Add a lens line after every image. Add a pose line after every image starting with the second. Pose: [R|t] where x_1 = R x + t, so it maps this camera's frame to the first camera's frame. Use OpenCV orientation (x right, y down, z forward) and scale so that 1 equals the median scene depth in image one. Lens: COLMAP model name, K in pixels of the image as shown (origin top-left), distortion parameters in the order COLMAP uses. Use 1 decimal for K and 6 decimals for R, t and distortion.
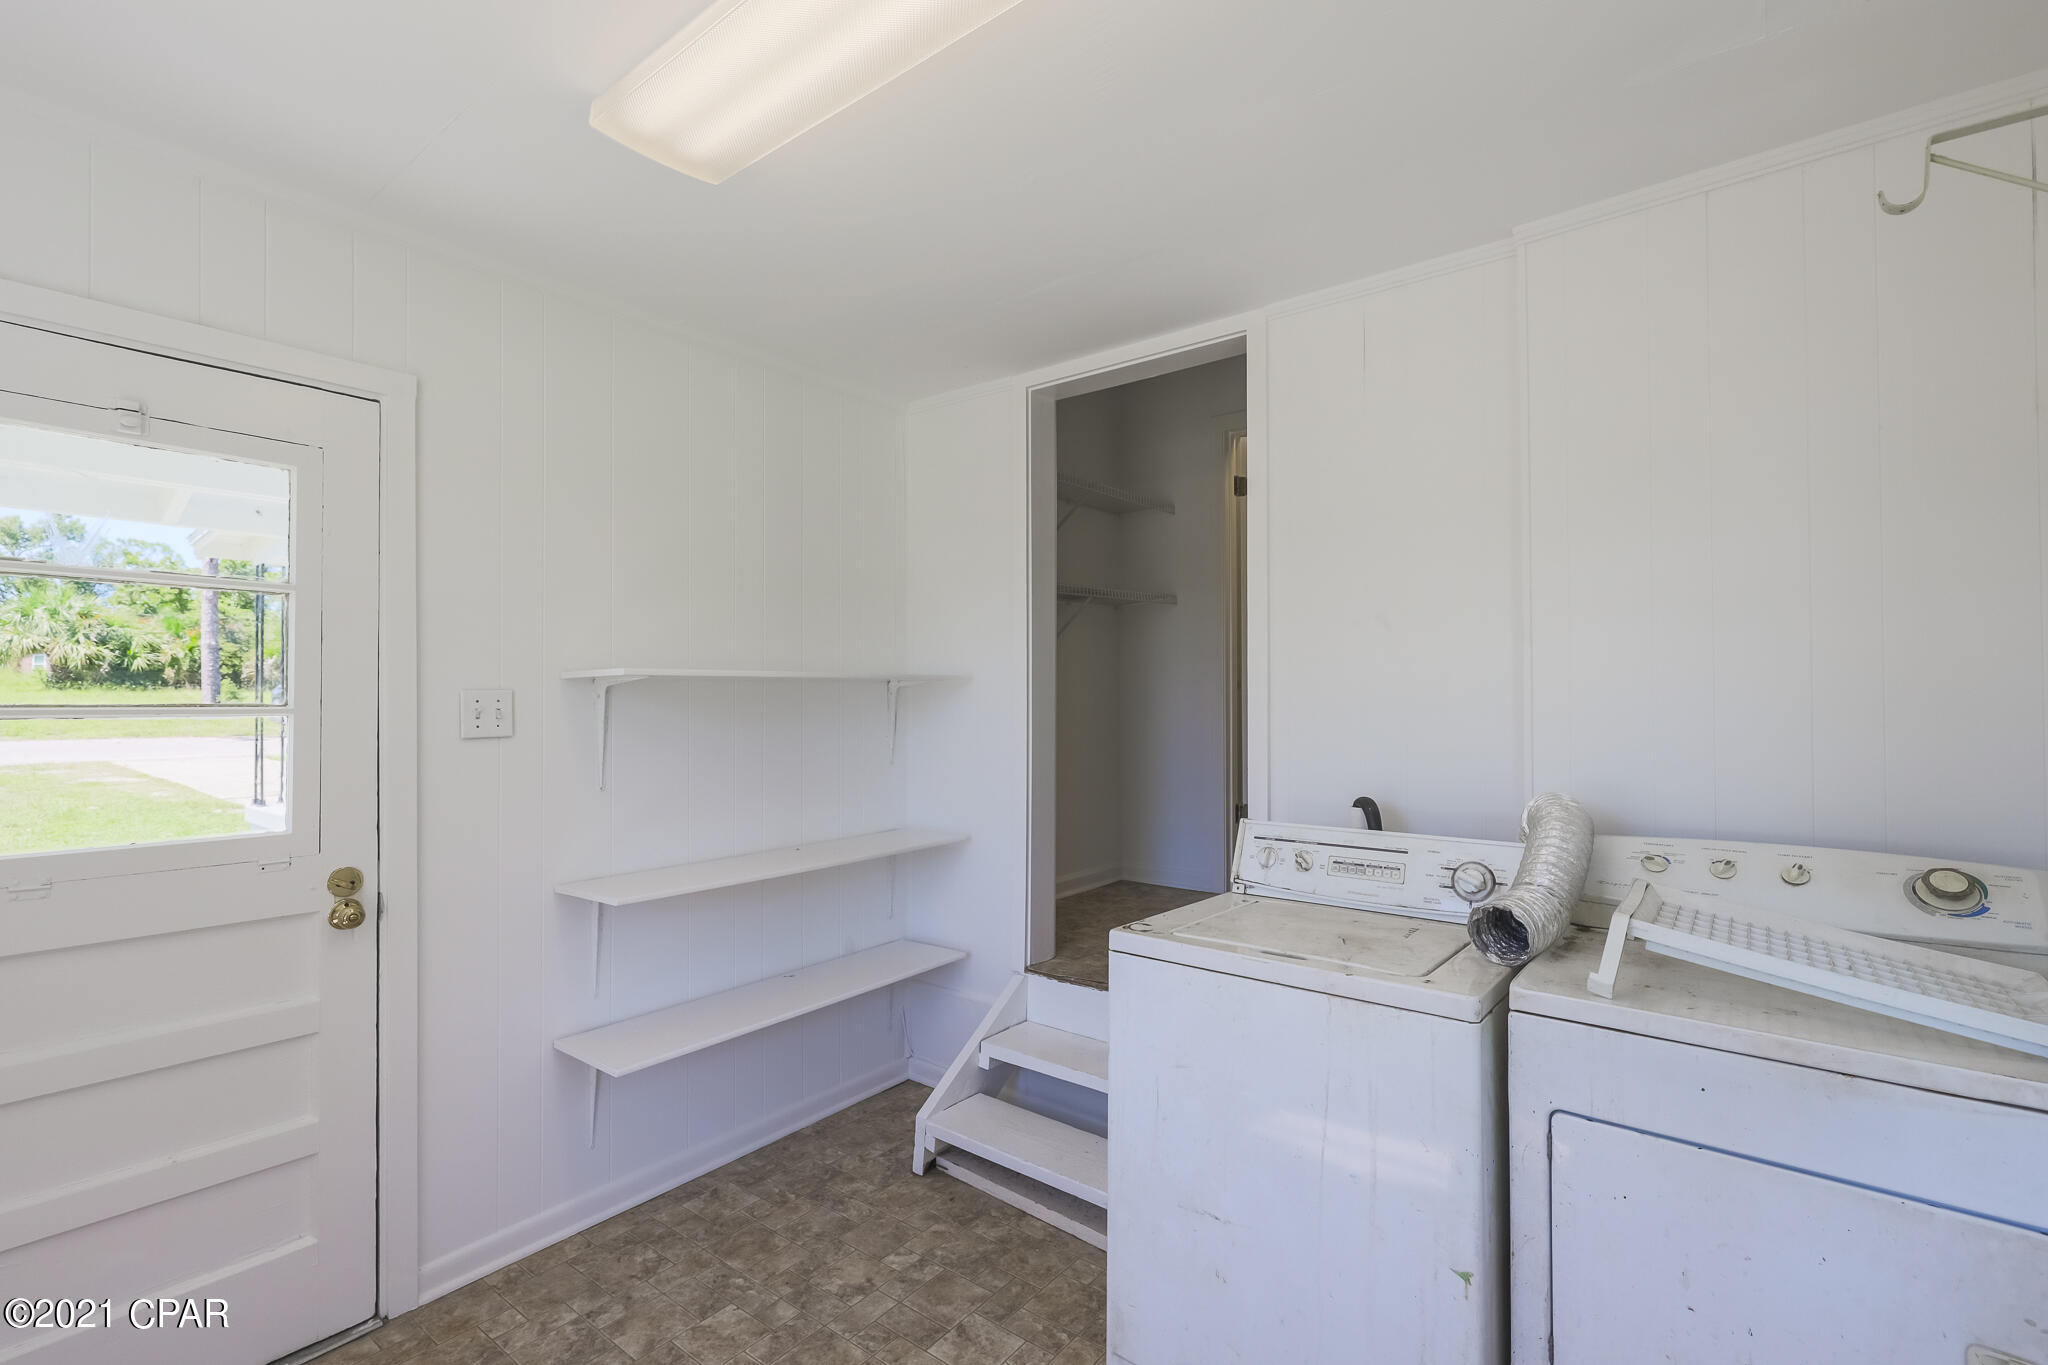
lens RADIAL K [[924.7, 0, 1024.0], [0, 924.7, 682.5], [0, 0, 1]] dist [-0.002719, -0.000296]
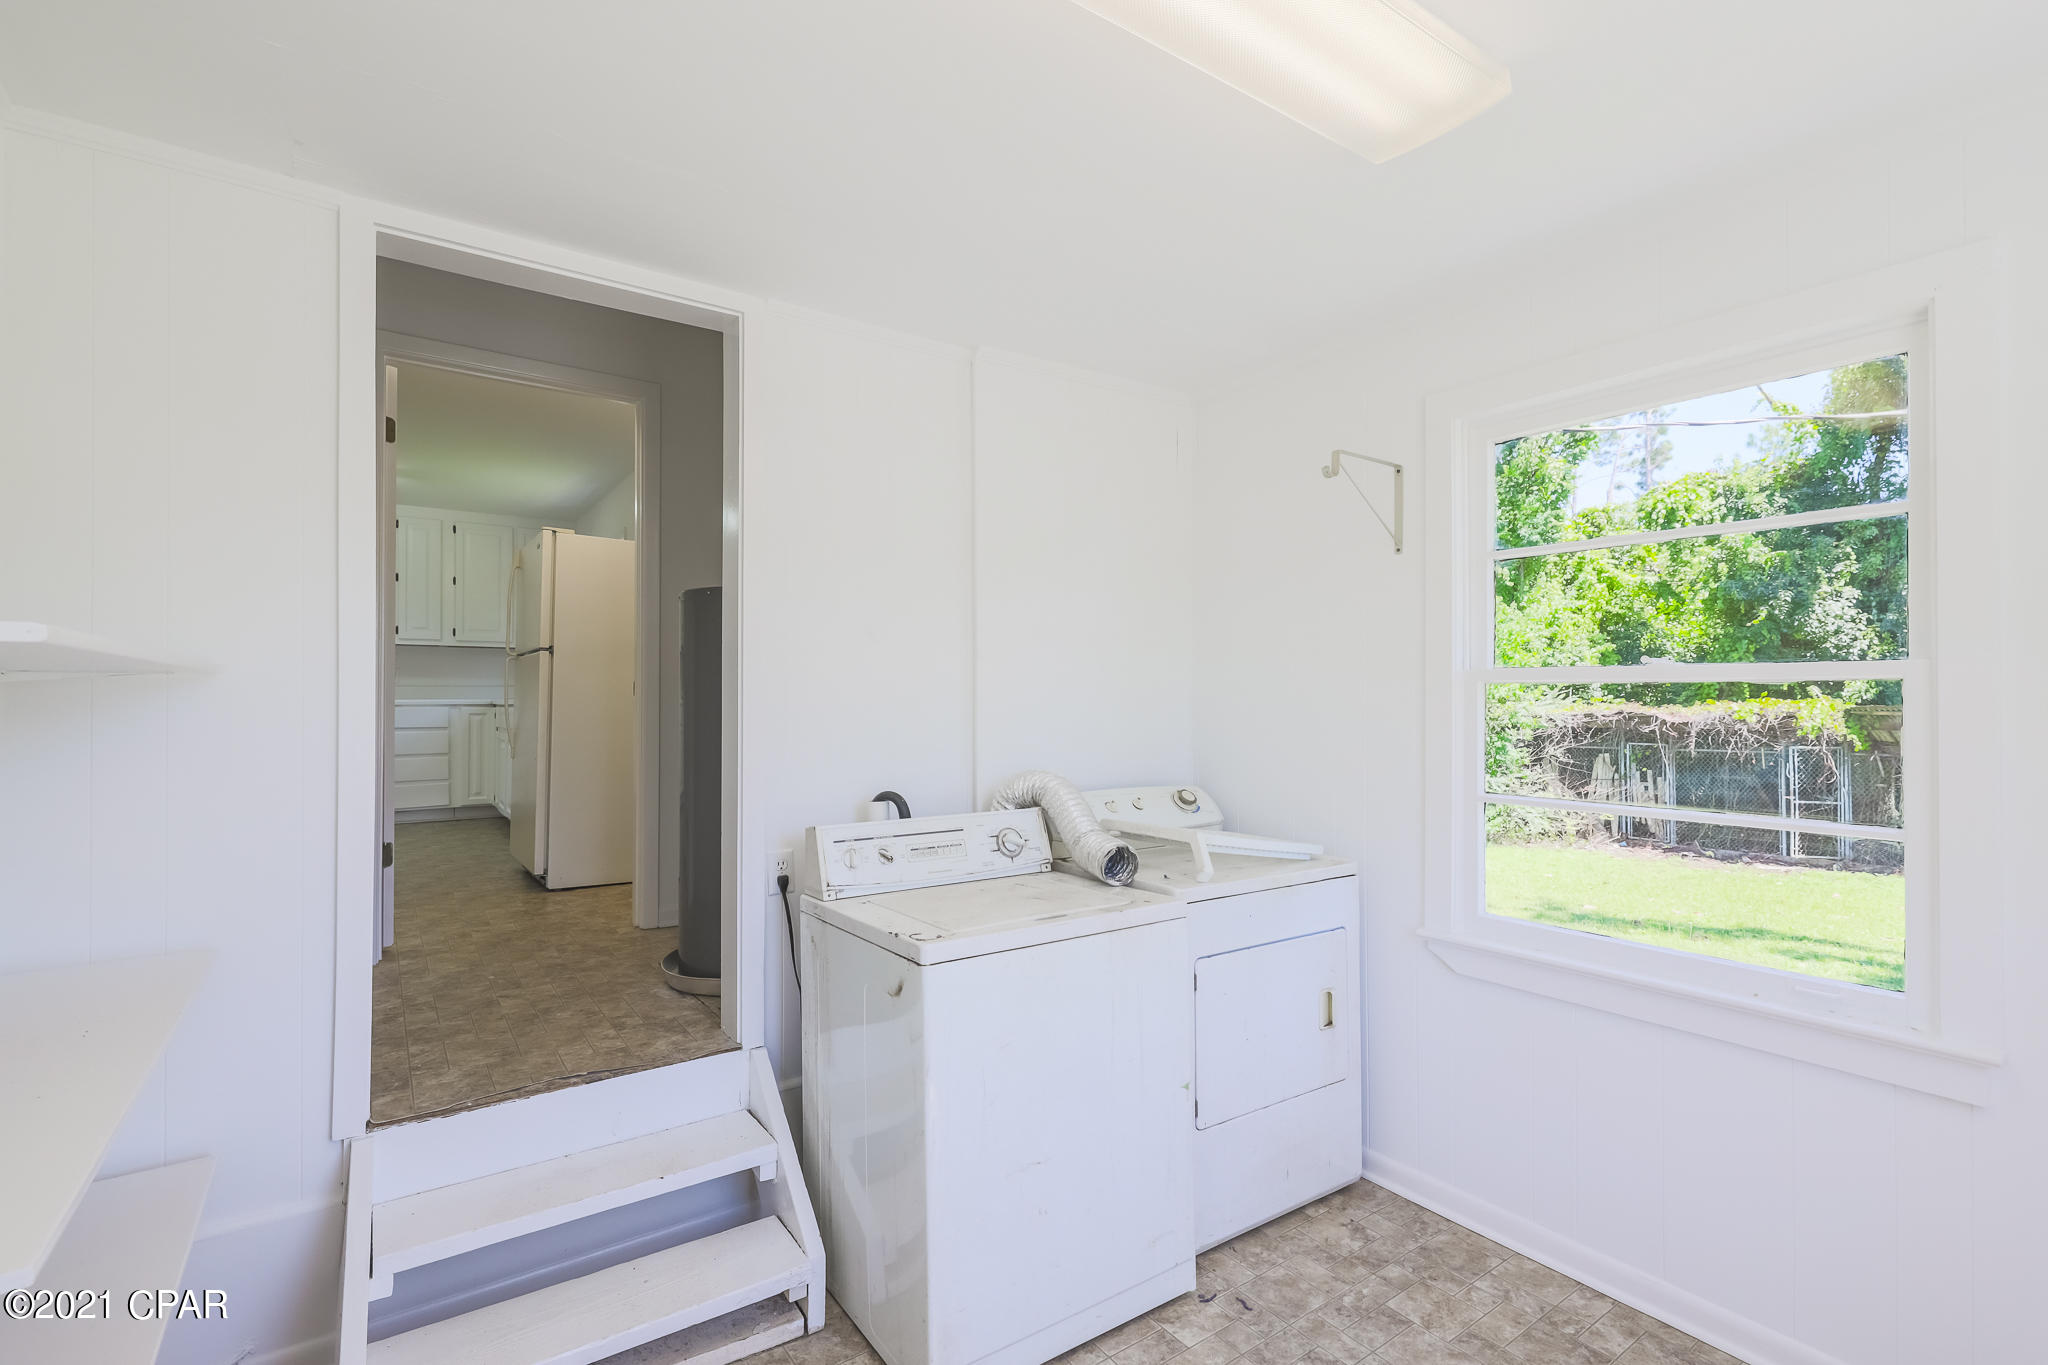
lens RADIAL K [[924.7, 0, 1024.0], [0, 924.7, 682.5], [0, 0, 1]] dist [-0.002719, -0.000296]
pose [[0.297513, 0.023645, 0.954425, -0.687543], [-0.007812, 0.999720, -0.022331, 0.016353], [-0.954686, -0.000812, 0.297615, 0.531579]]
